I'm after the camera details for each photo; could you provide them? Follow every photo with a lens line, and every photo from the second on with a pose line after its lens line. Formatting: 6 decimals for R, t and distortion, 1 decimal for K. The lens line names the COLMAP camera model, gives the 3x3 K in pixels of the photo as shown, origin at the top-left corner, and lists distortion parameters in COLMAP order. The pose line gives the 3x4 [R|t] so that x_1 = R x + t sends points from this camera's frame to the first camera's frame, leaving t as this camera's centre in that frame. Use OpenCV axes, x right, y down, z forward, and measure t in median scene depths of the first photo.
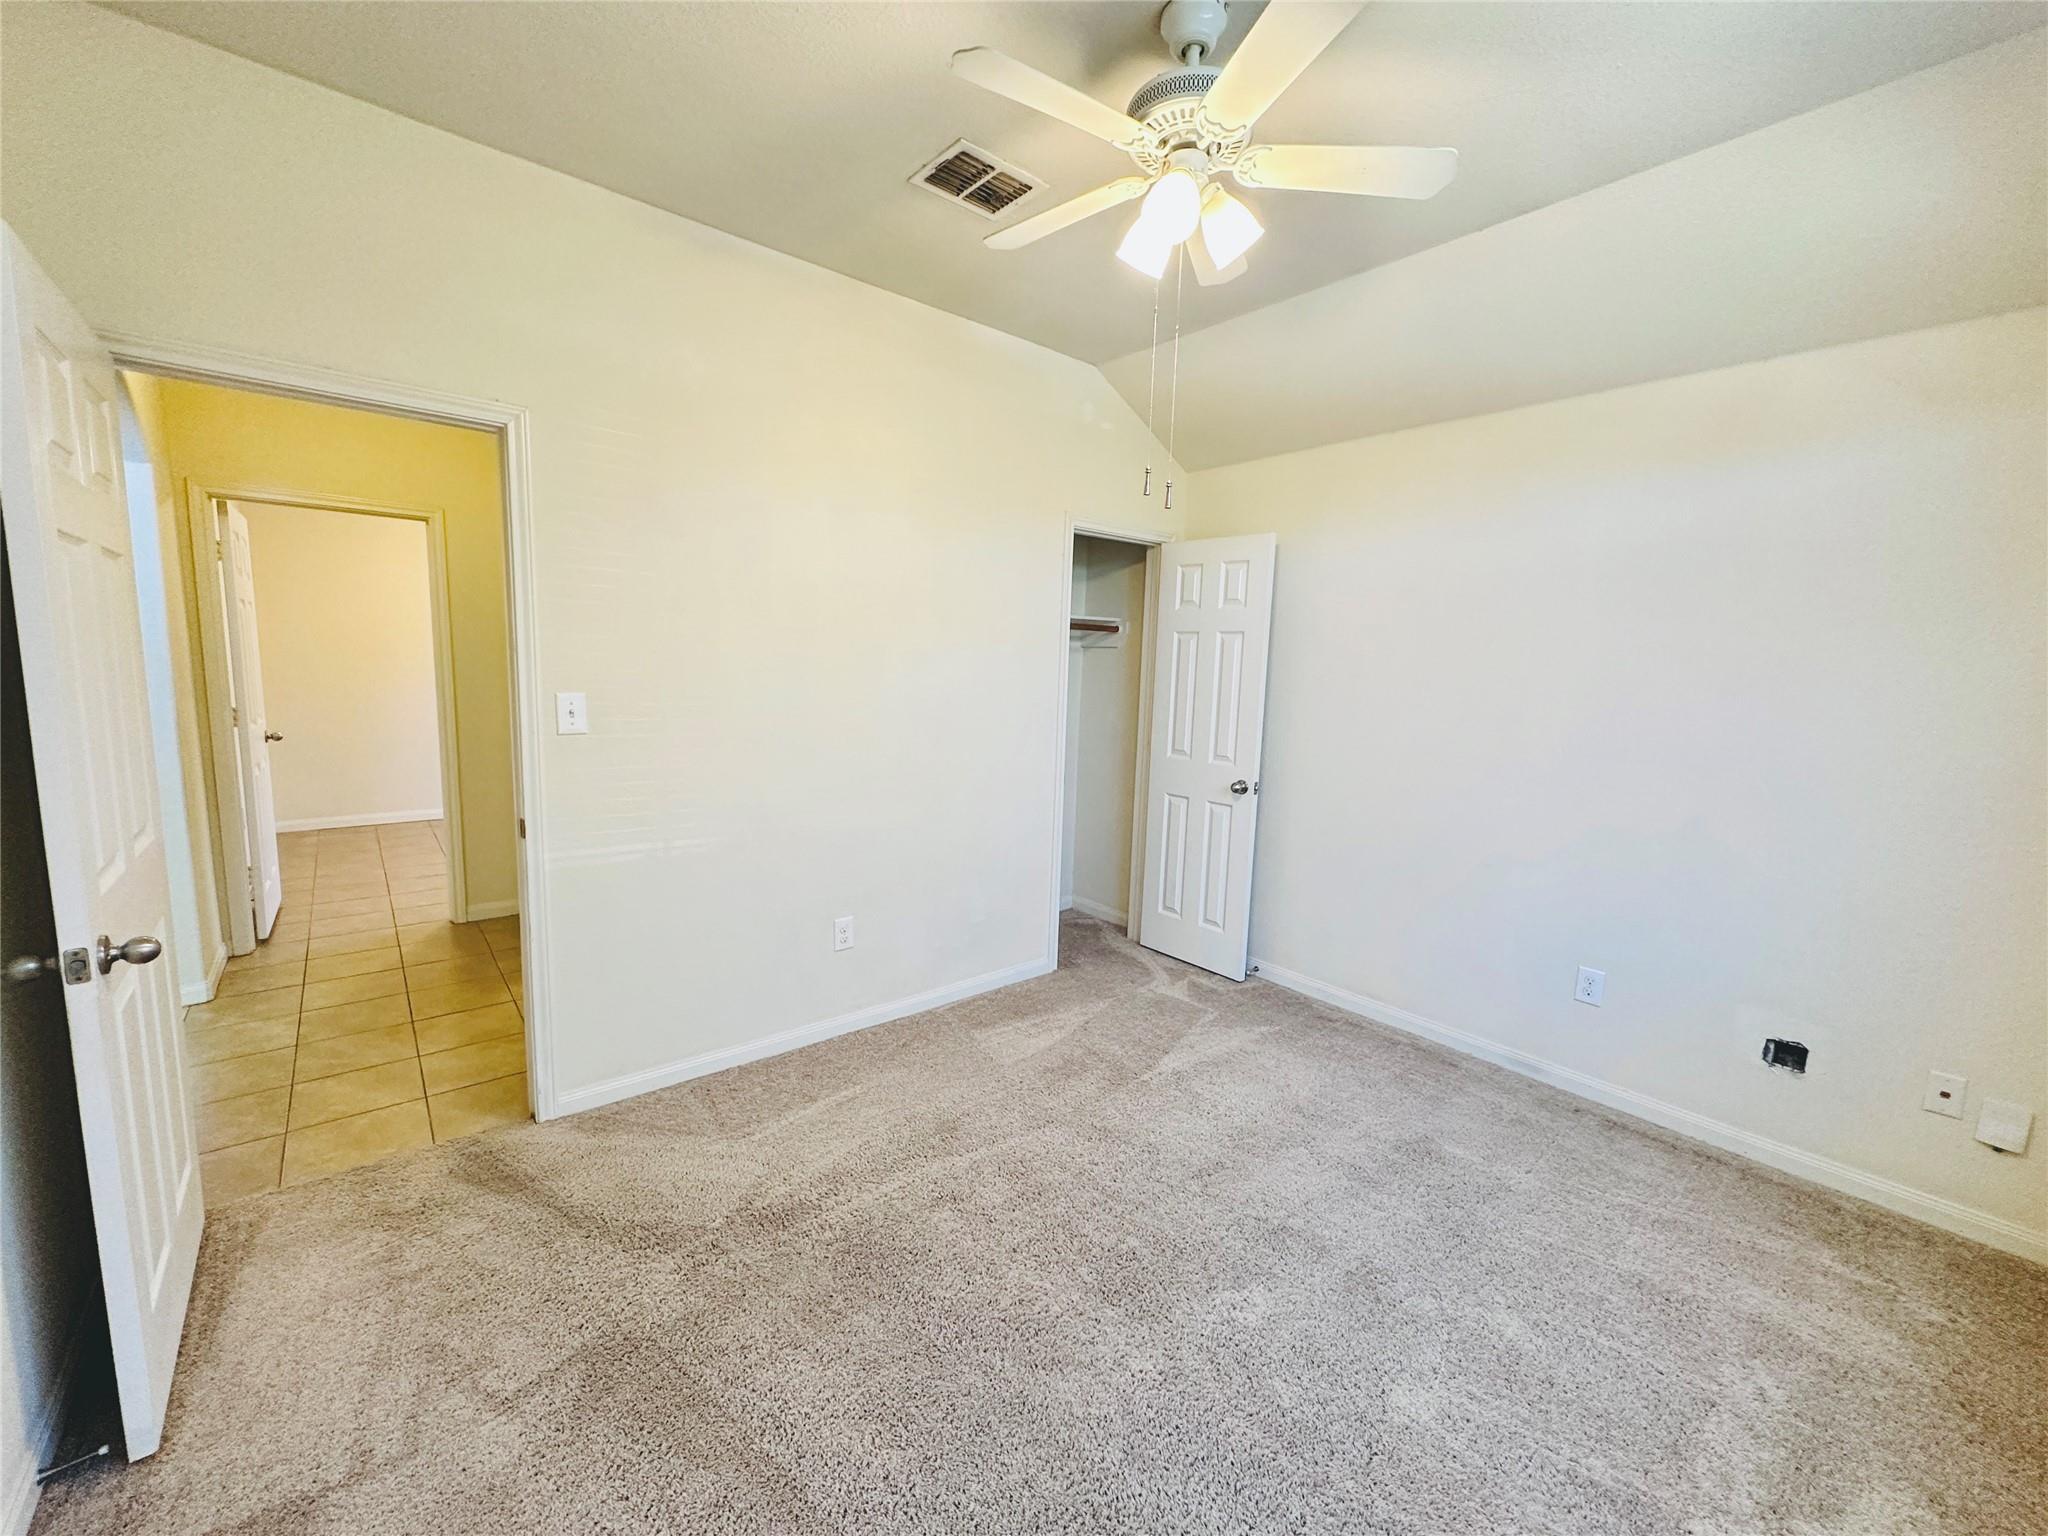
lens RADIAL K [[815.7, 0, 1014.5], [0, 815.7, 772.1], [0, 0, 1]] dist [-0.003696, 0.002140]
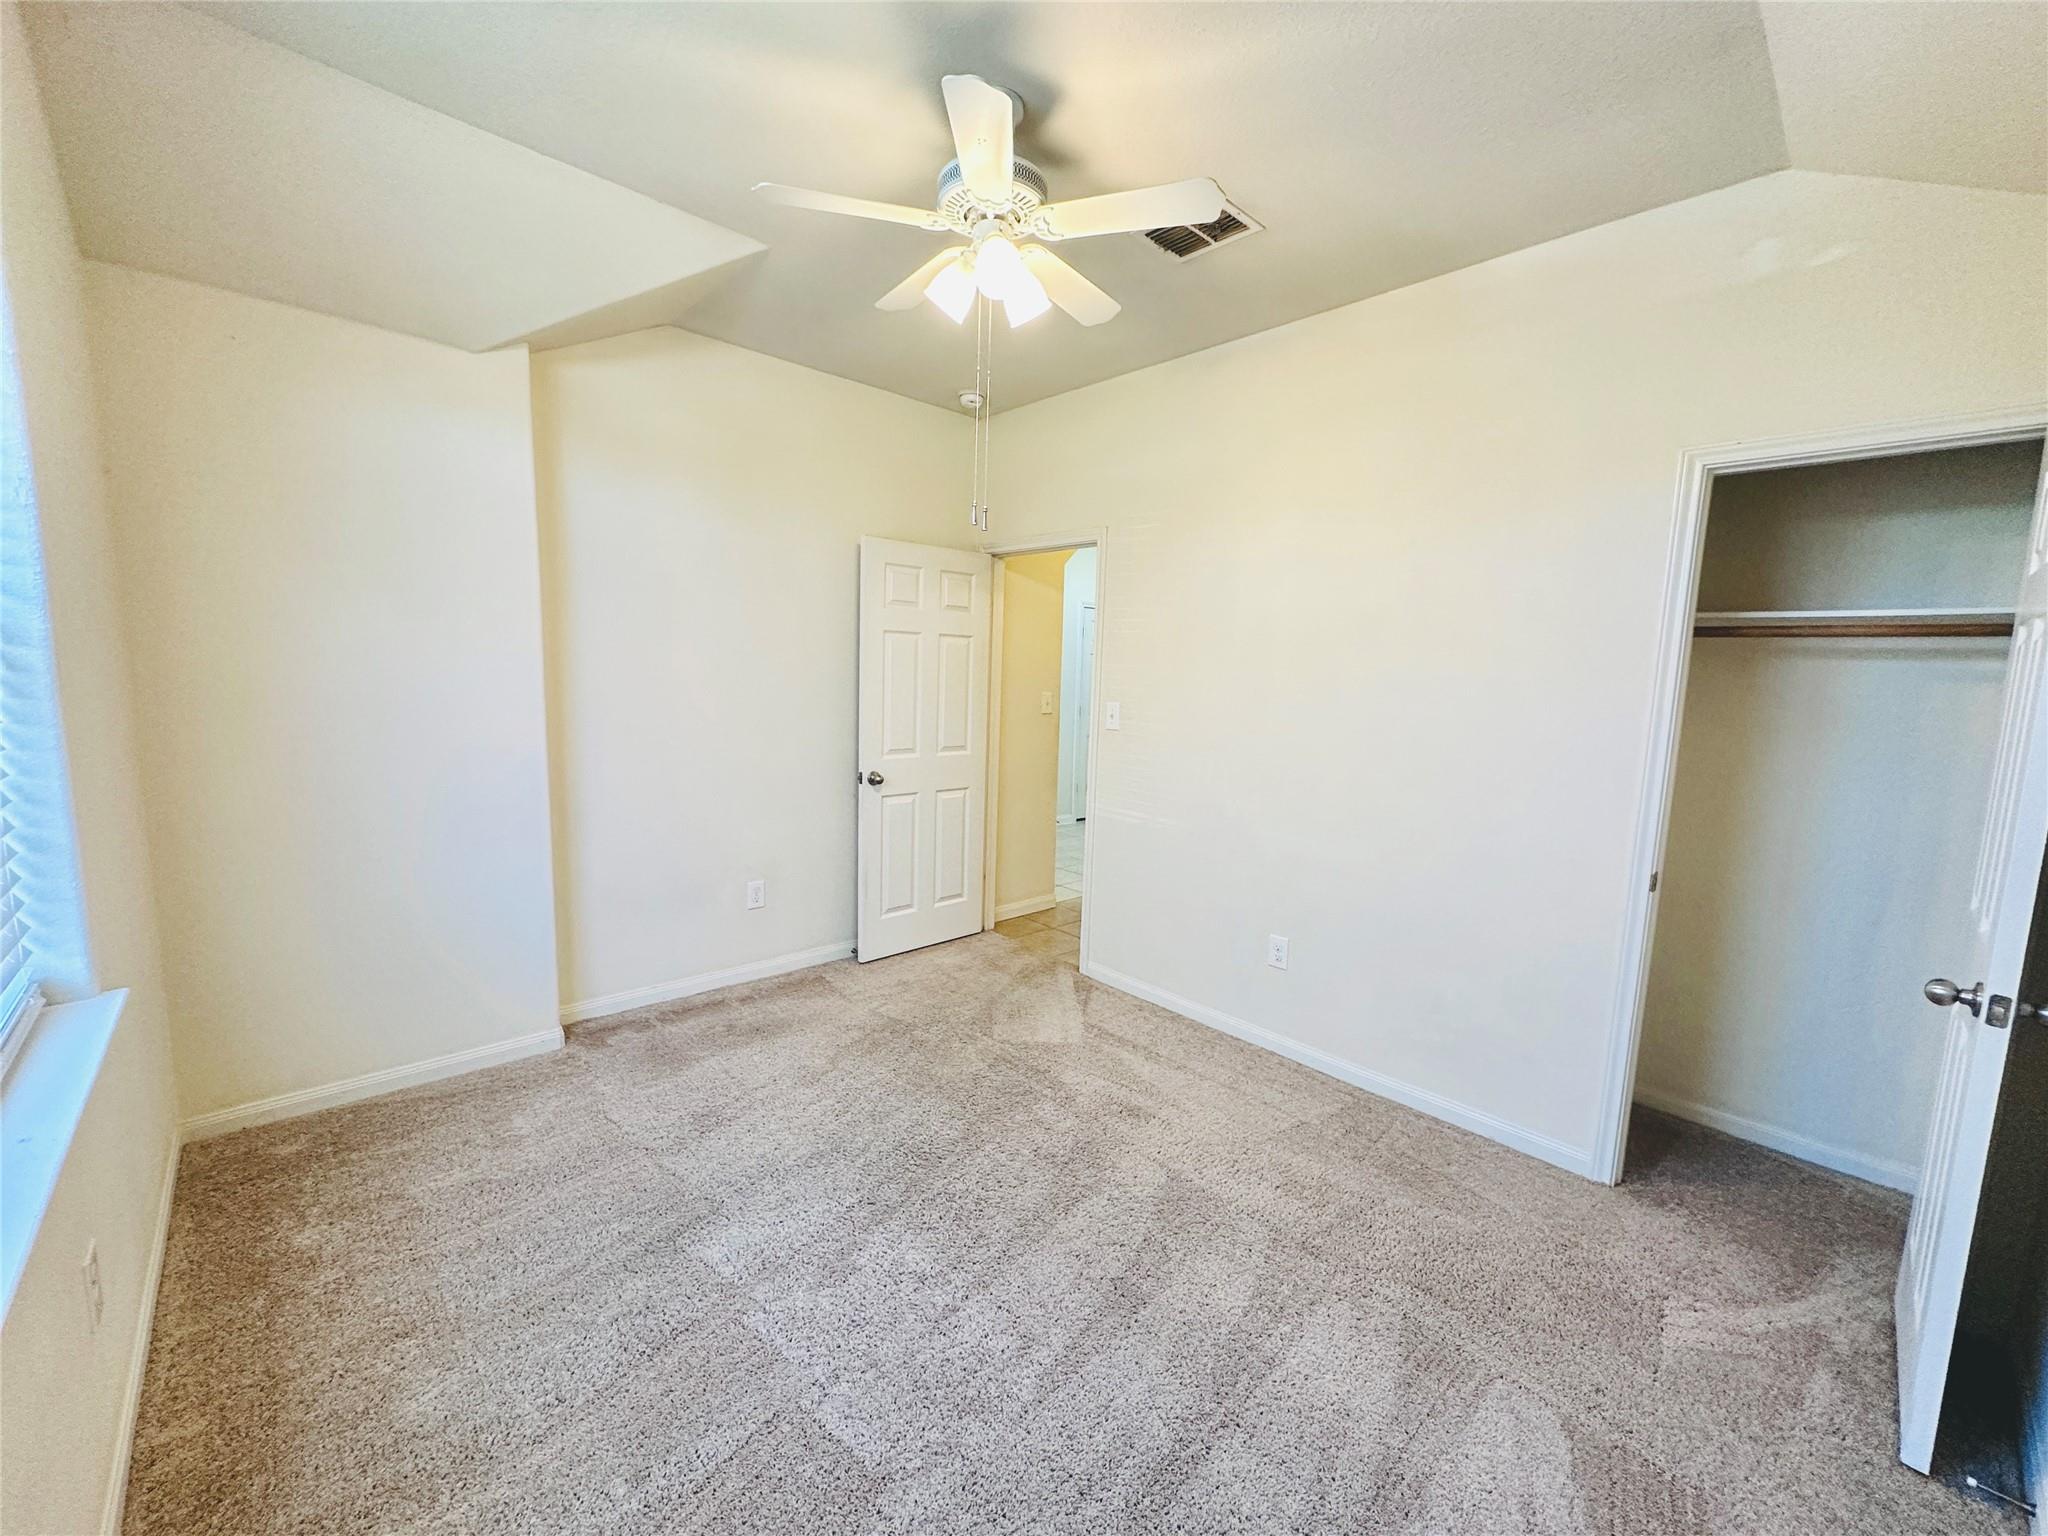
lens RADIAL K [[815.7, 0, 1020.4], [0, 815.7, 764.8], [0, 0, 1]] dist [-0.003696, 0.002140]
pose [[0.052355, 0.093764, -0.994217, 0.860256], [-0.159332, 0.983613, 0.084373, -0.073919], [0.985836, 0.153993, 0.066437, 0.652315]]
